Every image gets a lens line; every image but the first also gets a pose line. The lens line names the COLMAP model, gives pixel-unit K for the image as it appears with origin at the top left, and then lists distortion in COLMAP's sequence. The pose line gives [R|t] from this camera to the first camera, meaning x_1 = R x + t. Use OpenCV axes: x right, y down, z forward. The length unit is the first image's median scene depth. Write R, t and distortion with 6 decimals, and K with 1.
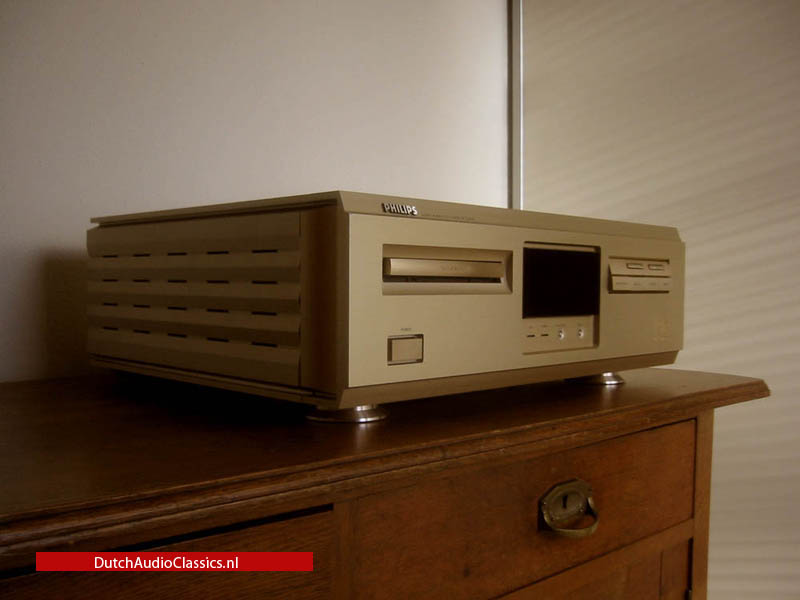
lens RADIAL K [[829.2, 0, 402.4], [0, 829.2, 341.6], [0, 0, 1]] dist [-0.022303, -0.004250]
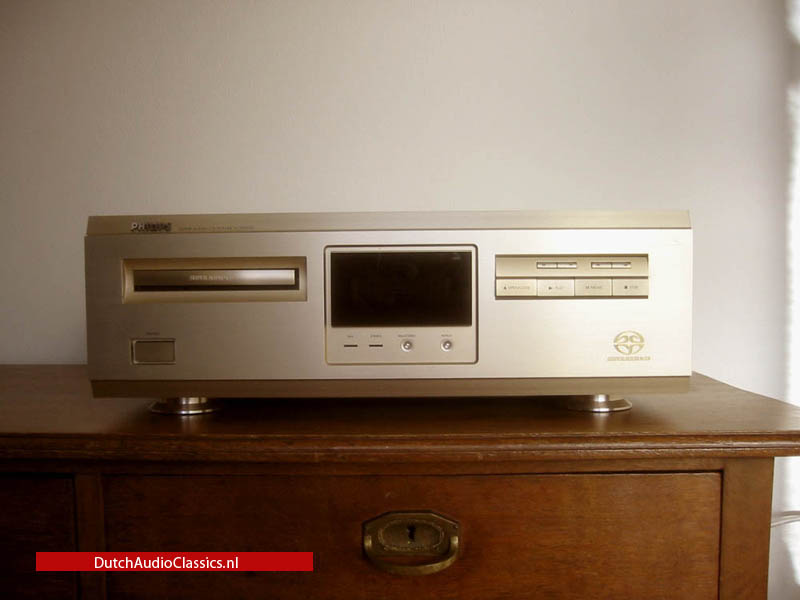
lens RADIAL K [[838.8, 0, 400.0], [0, 838.8, 300.0], [0, 0, 1]] dist [-0.088547, 0.016169]
pose [[0.699184, 0.014040, -0.714804, 0.844116], [-0.036892, 0.999184, -0.016459, -0.043183], [0.713989, 0.037878, 0.699131, 0.363223]]
